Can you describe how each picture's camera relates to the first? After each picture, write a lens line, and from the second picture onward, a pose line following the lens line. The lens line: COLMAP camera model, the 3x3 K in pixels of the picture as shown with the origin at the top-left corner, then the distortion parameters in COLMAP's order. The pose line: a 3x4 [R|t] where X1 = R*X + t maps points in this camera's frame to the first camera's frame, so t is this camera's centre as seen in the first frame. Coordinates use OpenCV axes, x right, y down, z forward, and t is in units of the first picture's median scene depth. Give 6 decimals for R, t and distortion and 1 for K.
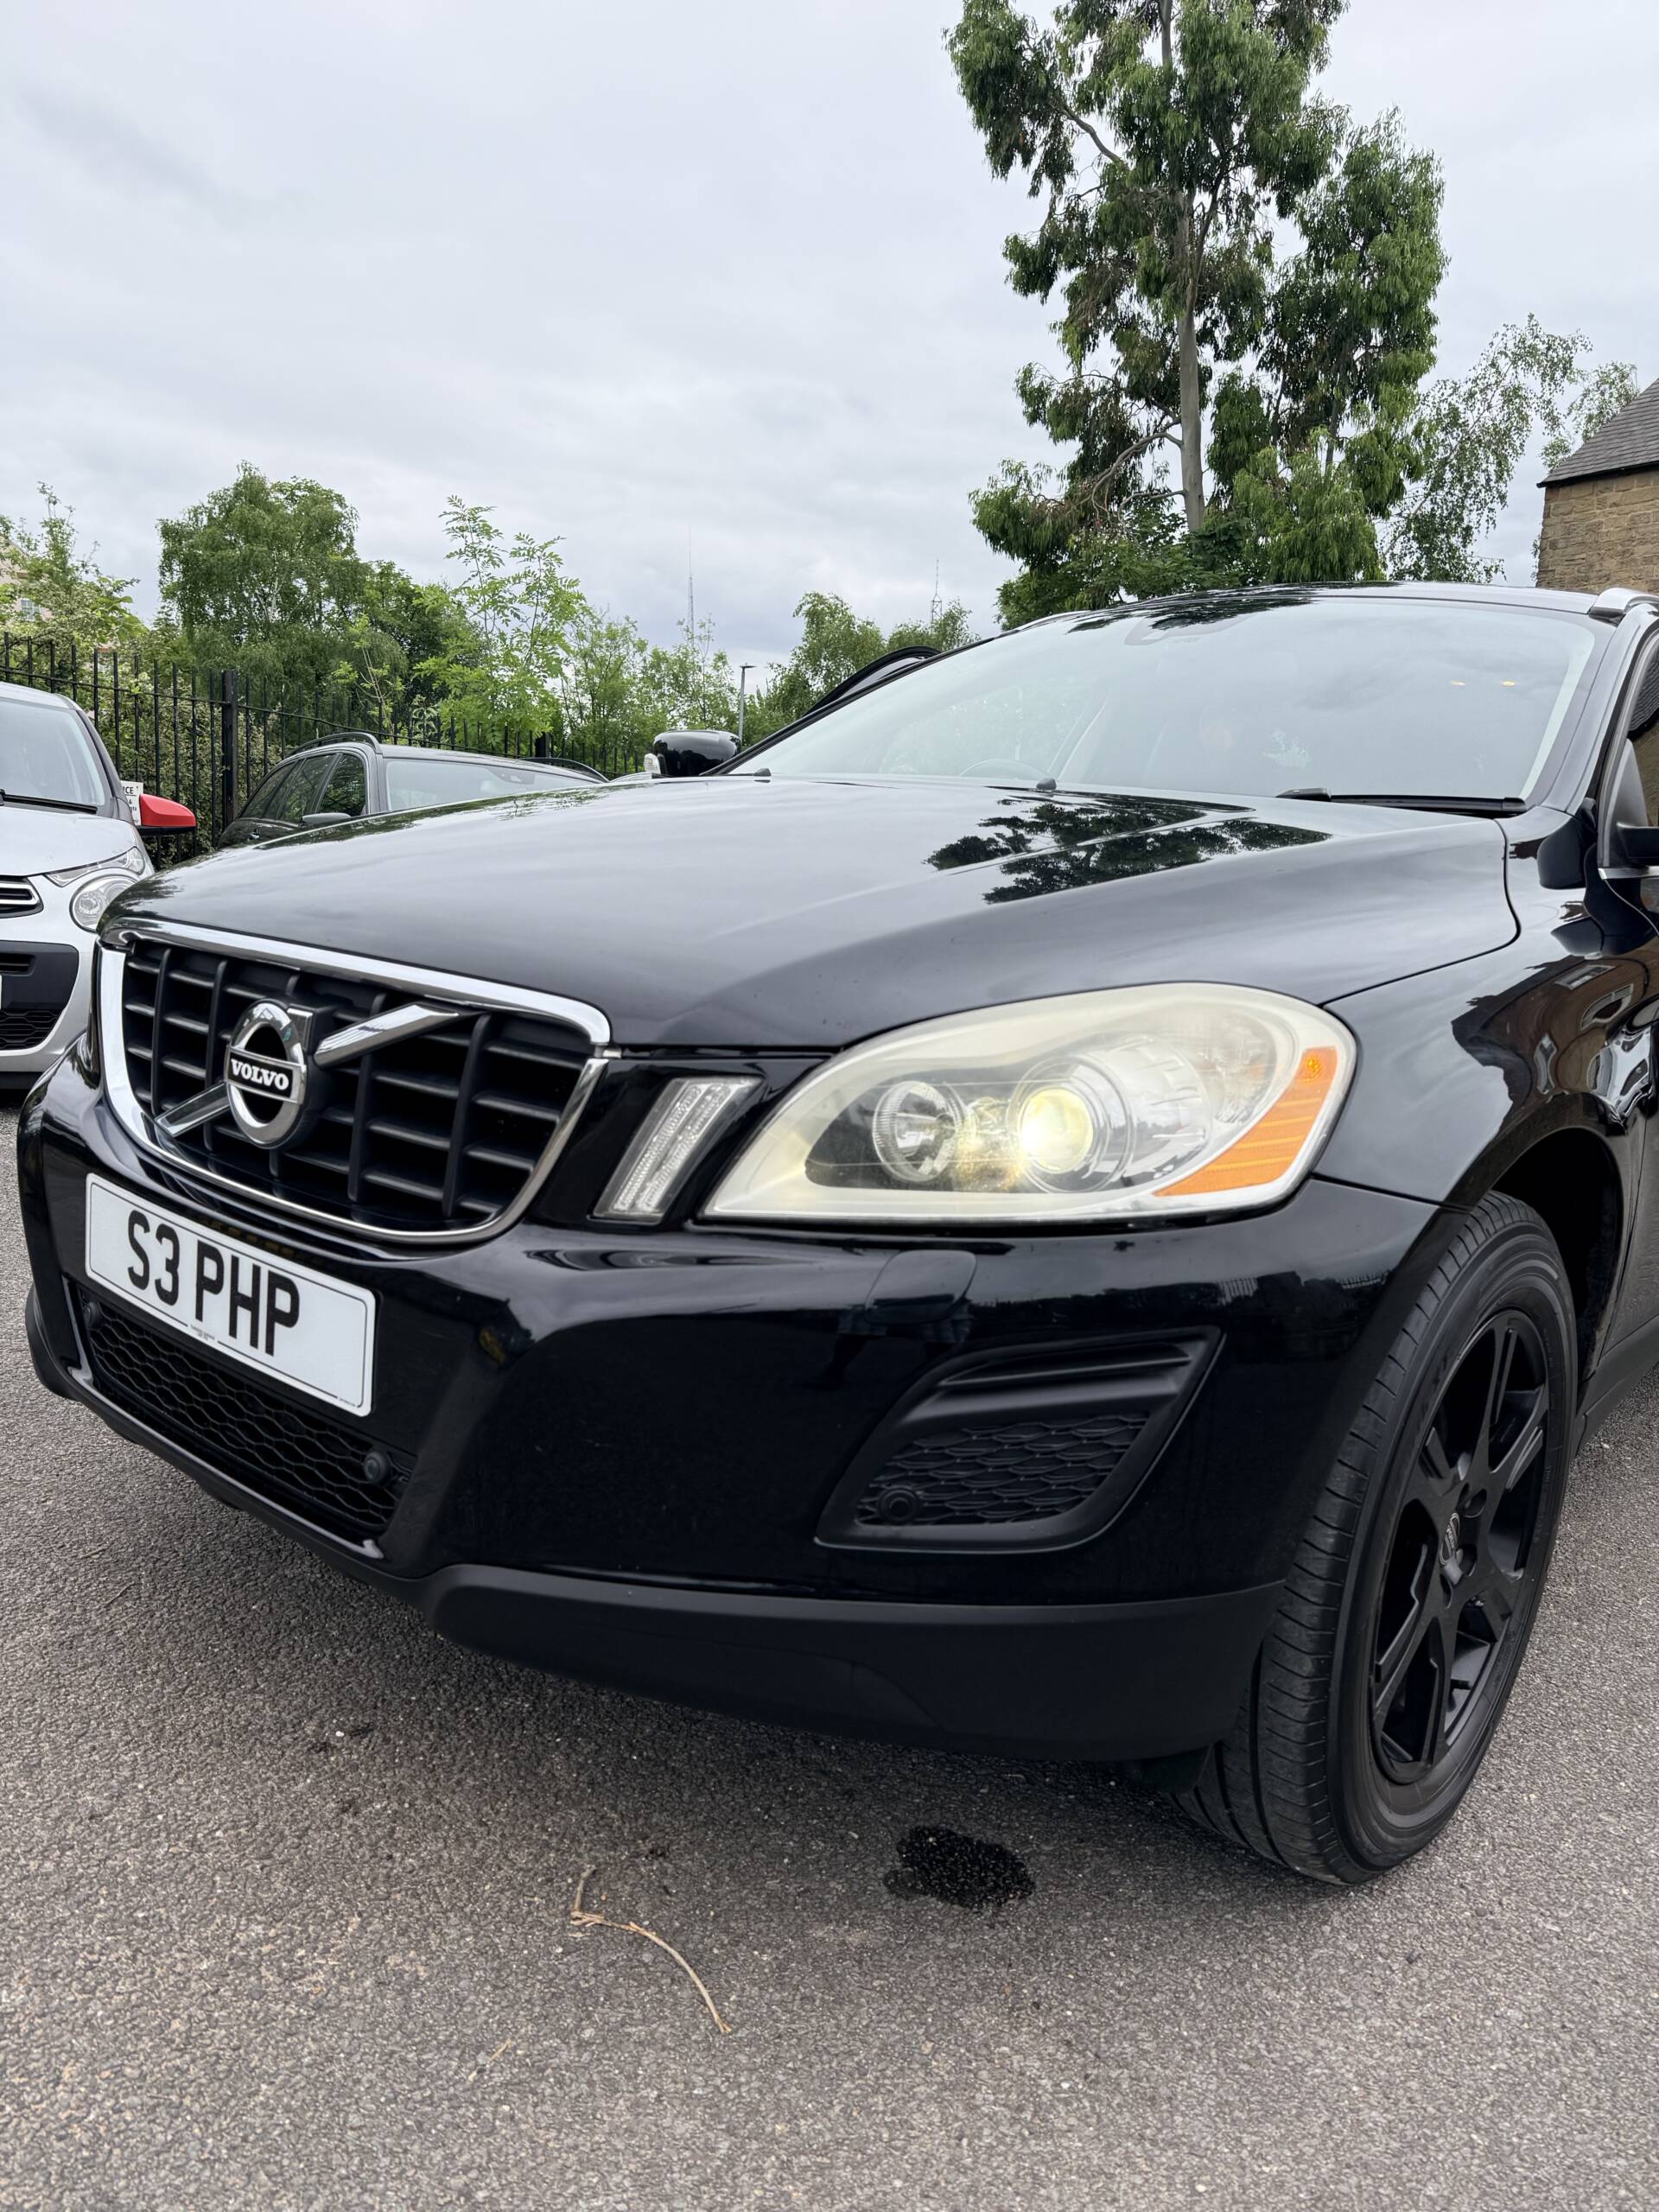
lens RADIAL K [[1571.9, 0, 842.9], [0, 1571.9, 1113.2], [0, 0, 1]] dist [0.033638, -0.026844]
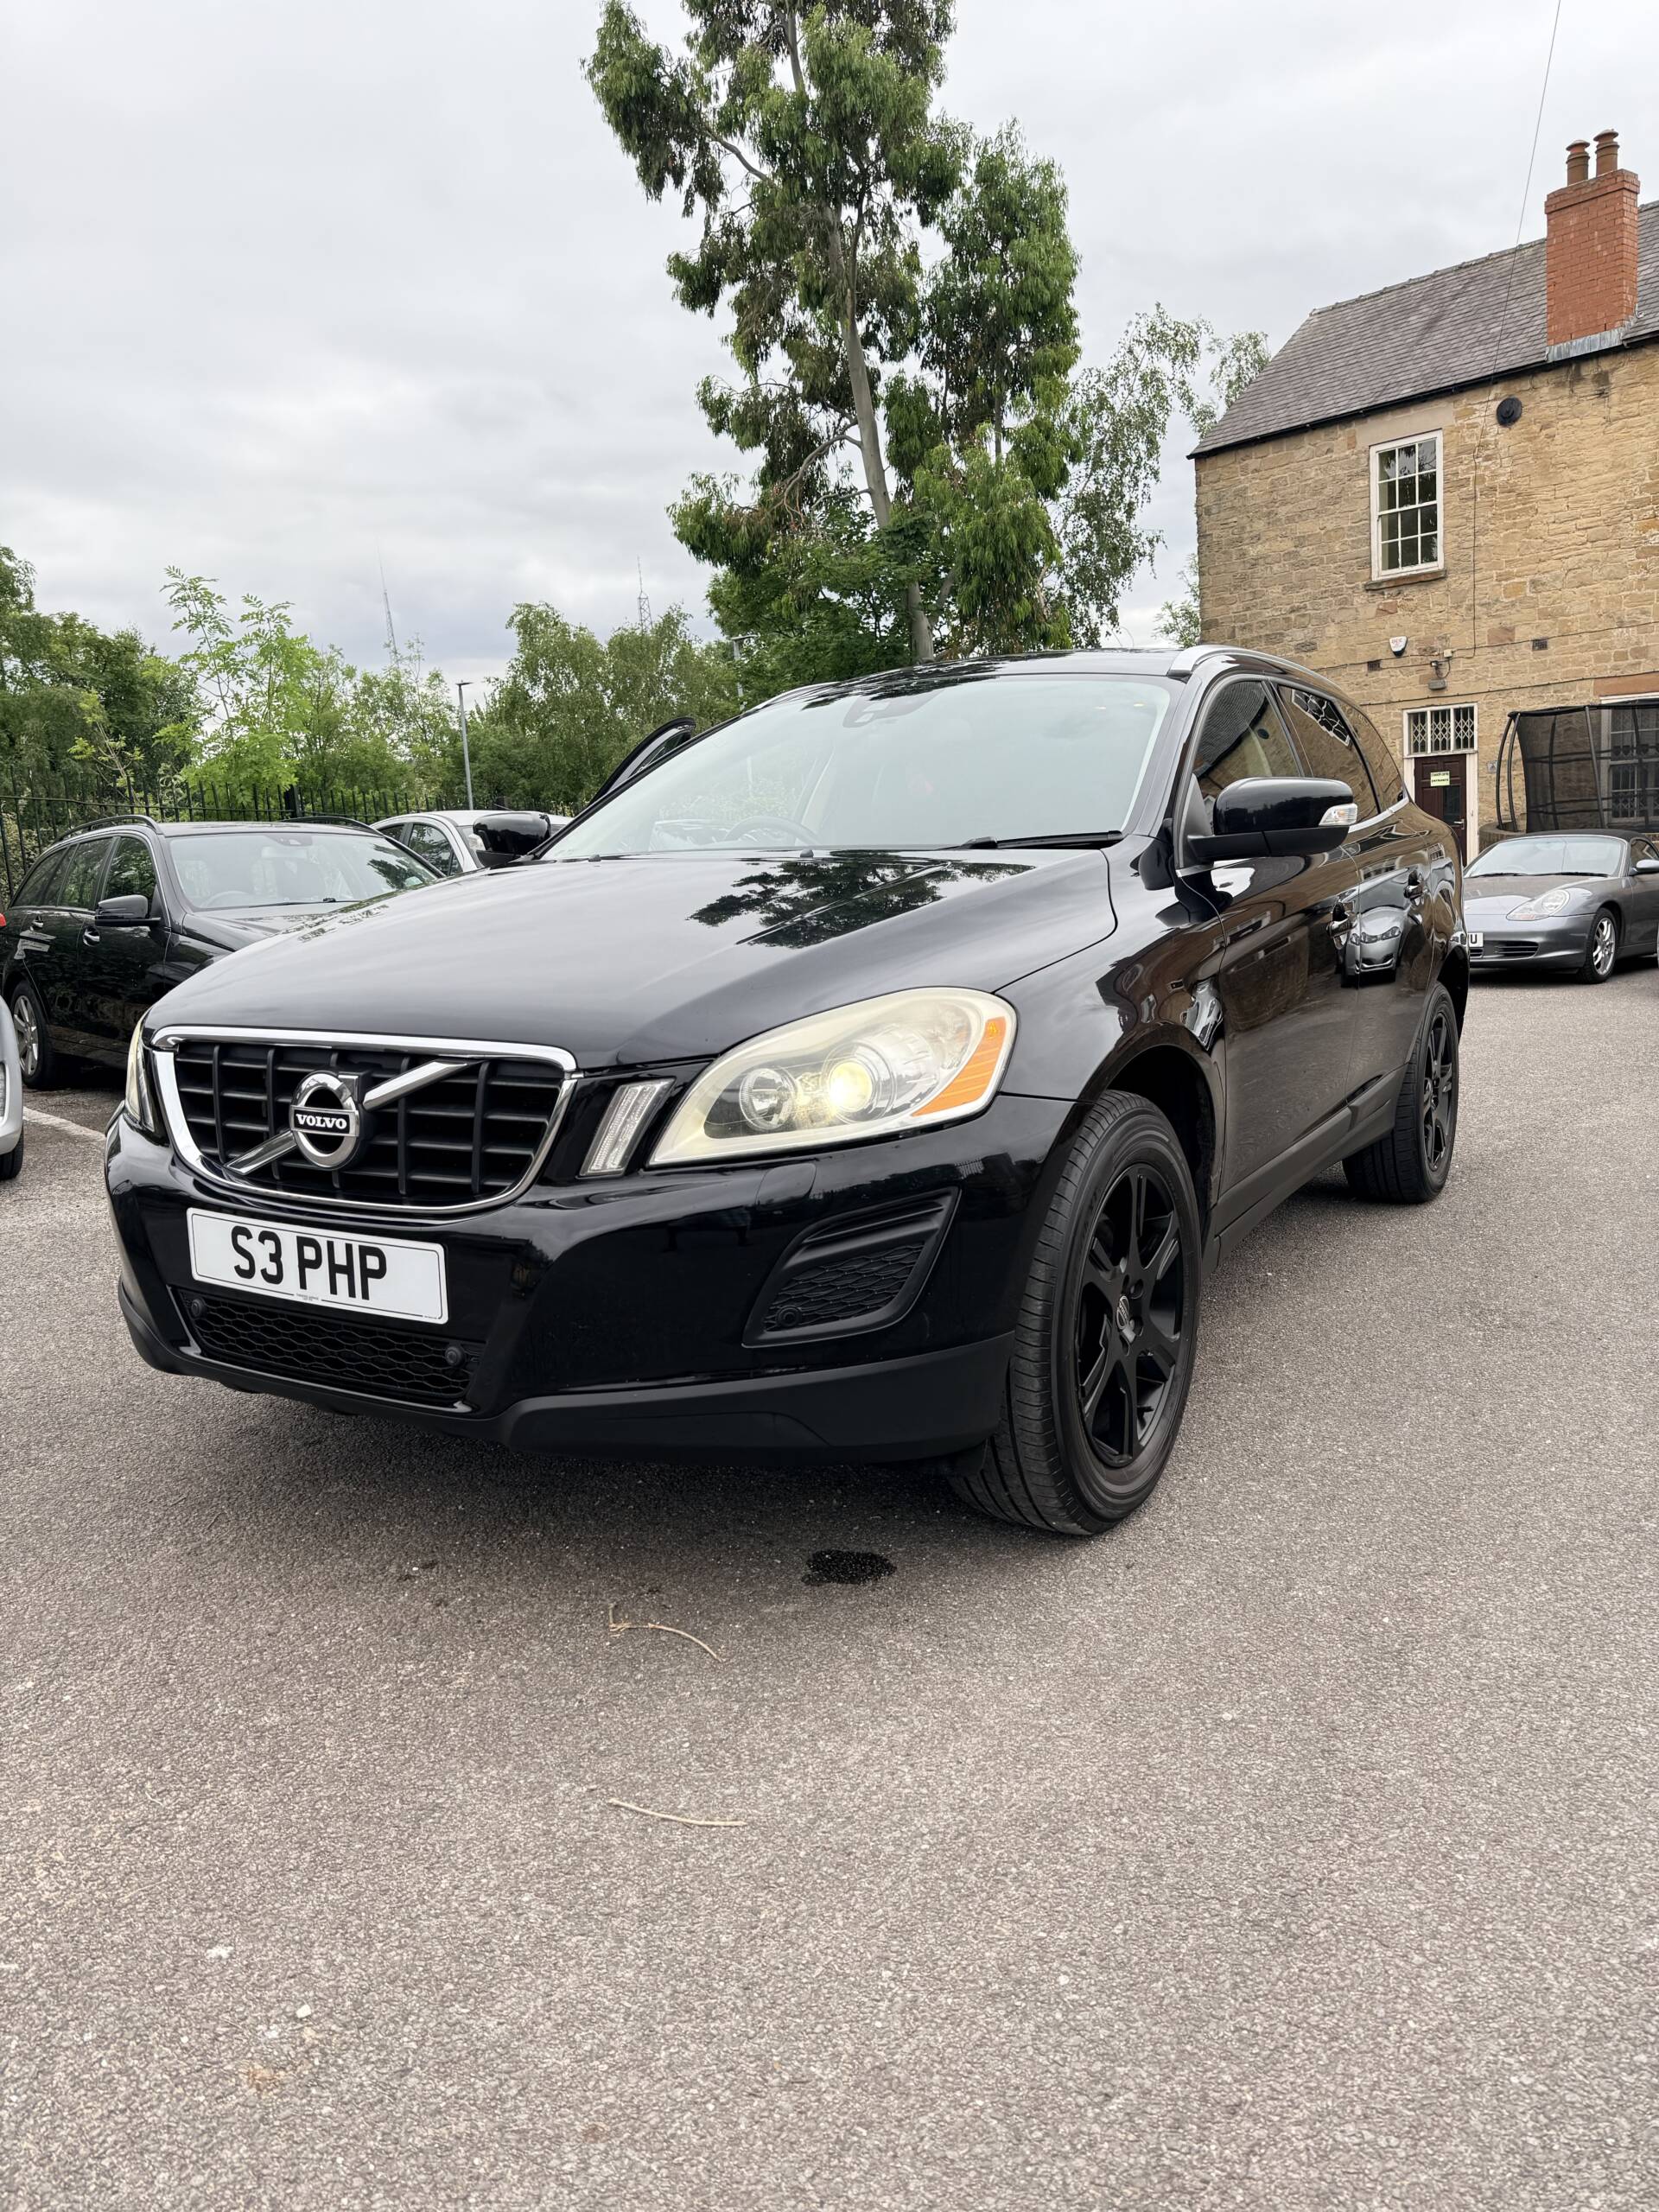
lens RADIAL K [[1569.4, 0, 837.4], [0, 1569.4, 1110.1], [0, 0, 1]] dist [0.030591, -0.030949]
pose [[0.981371, -0.132707, 0.138923, -0.006450], [0.132126, 0.991142, 0.013440, 0.000639], [-0.139476, 0.005165, 0.990212, -0.037349]]
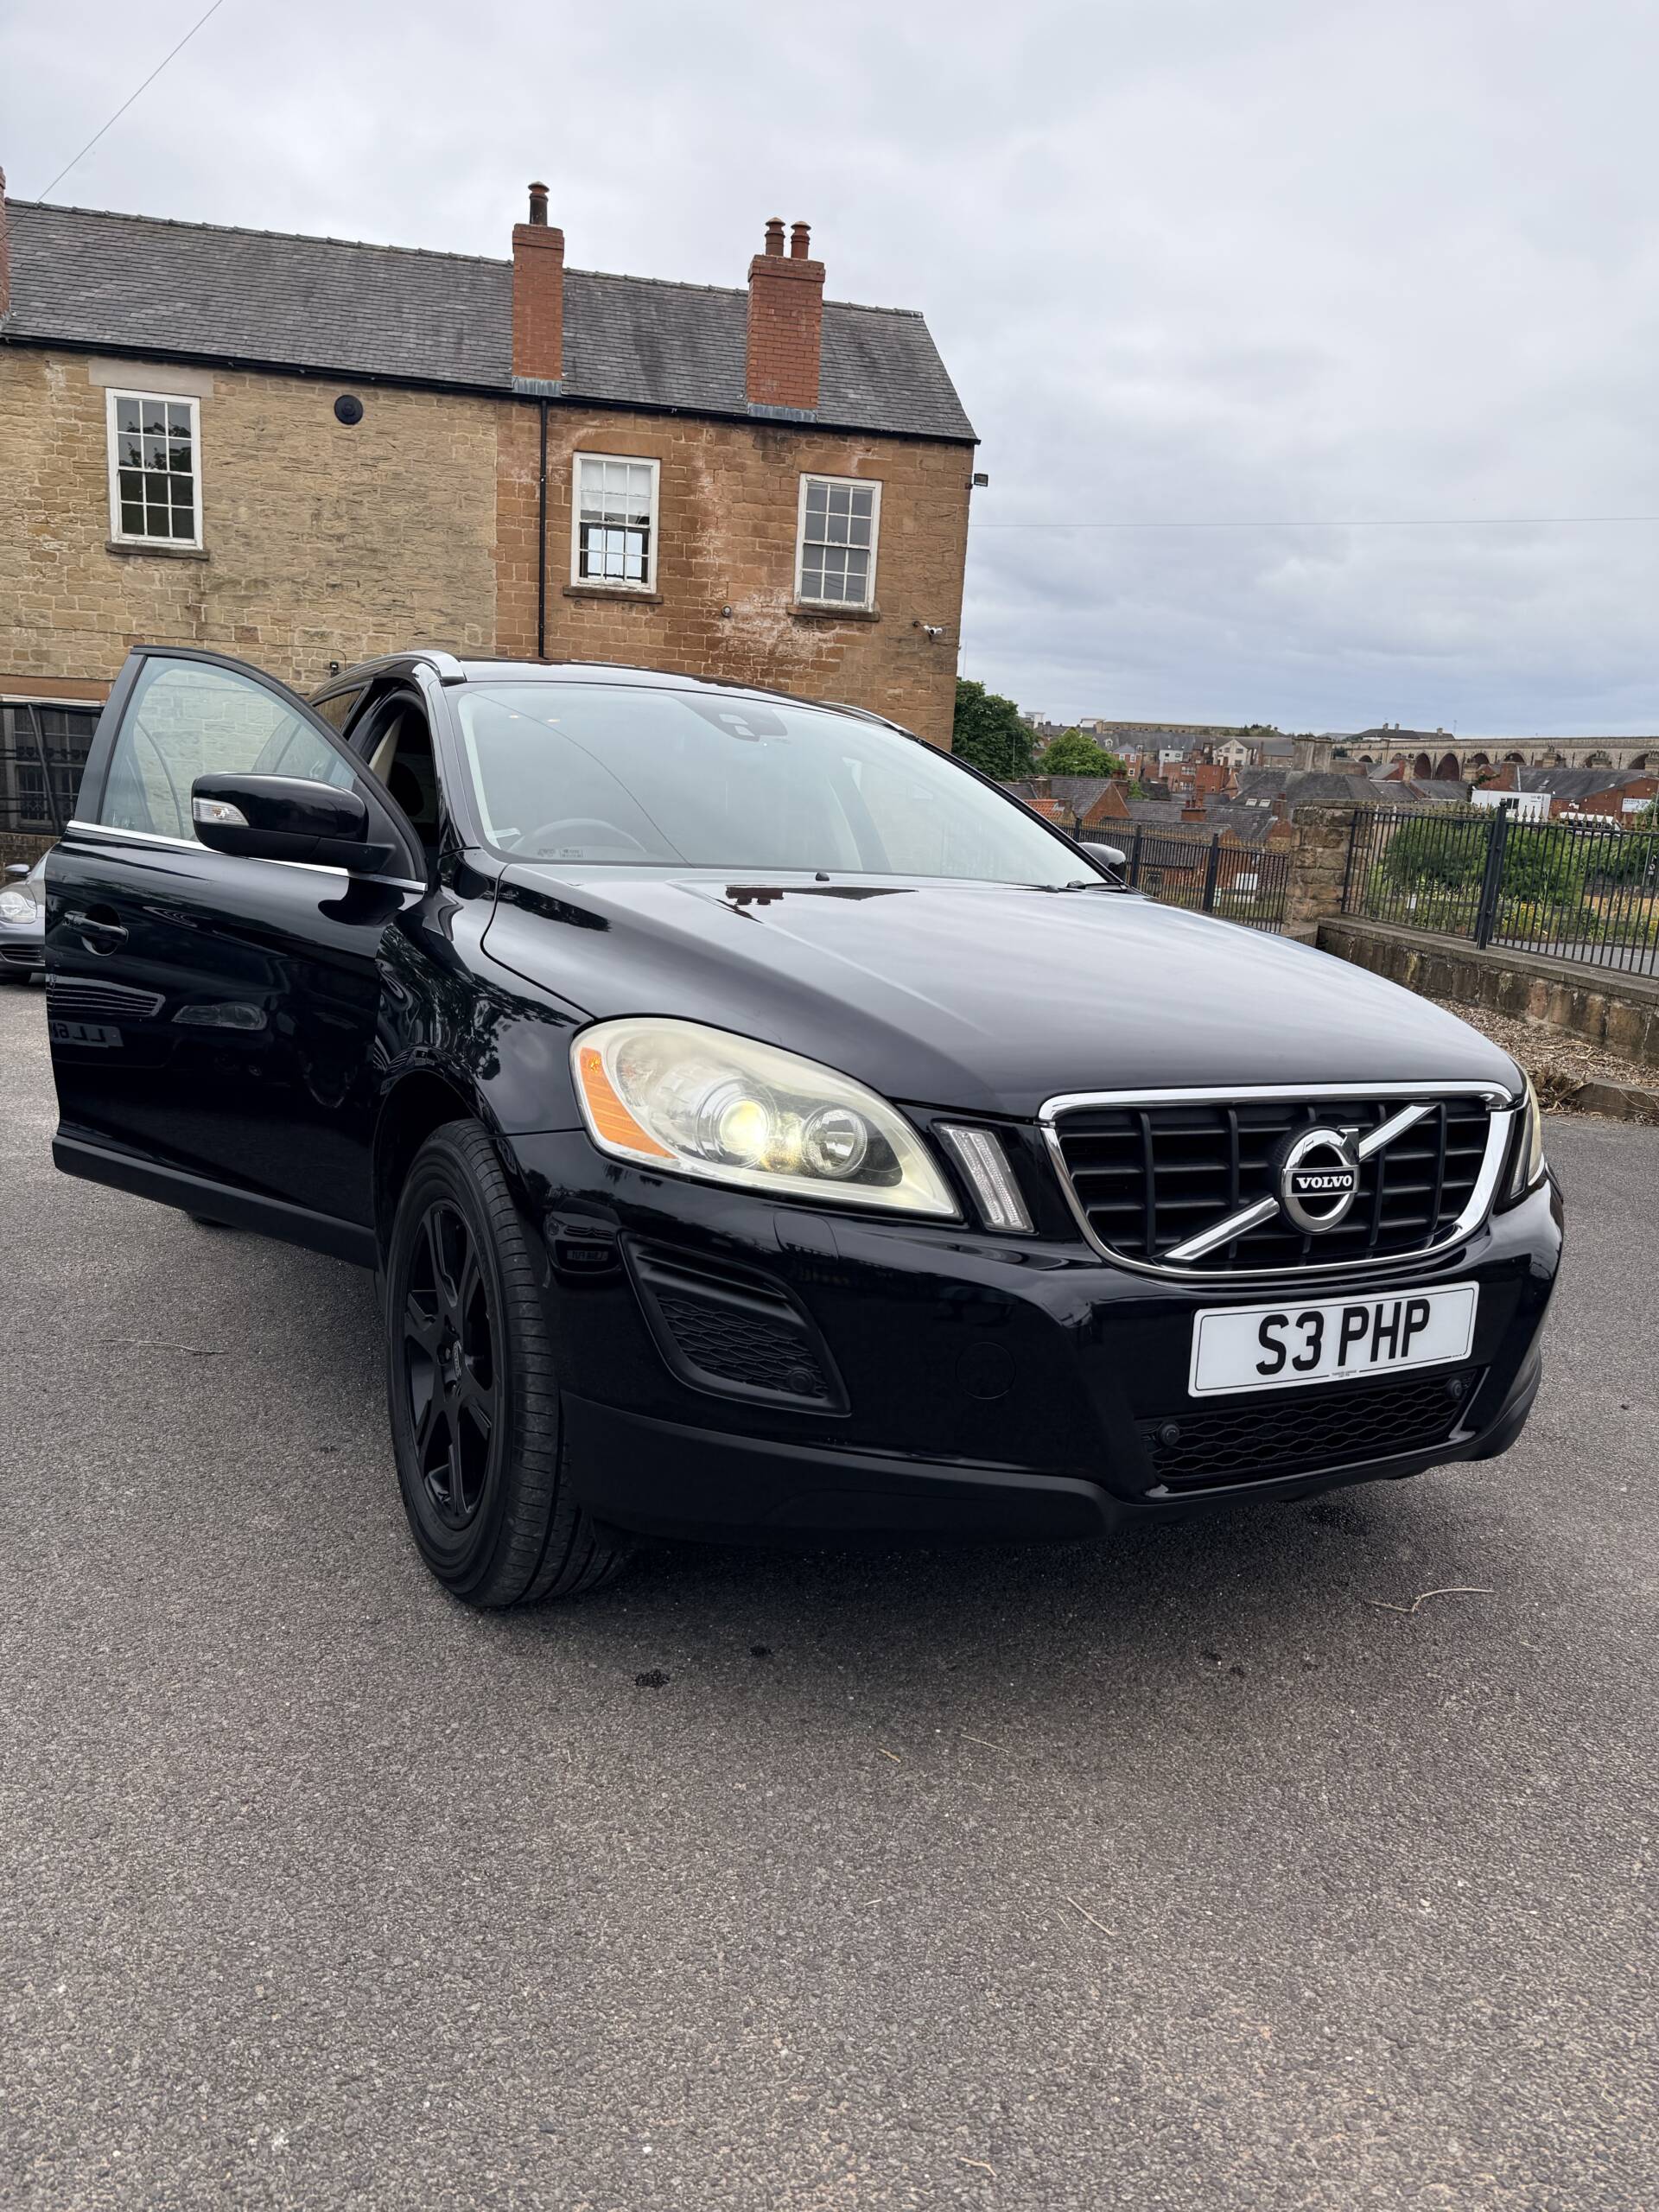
lens RADIAL K [[1564.1, 0, 841.0], [0, 1564.1, 1112.1], [0, 0, 1]] dist [0.027016, -0.036666]
pose [[0.350478, -0.199730, 0.915026, -0.119119], [0.124831, 0.978241, 0.165716, -0.024632], [-0.928215, 0.056144, 0.367784, 0.060135]]
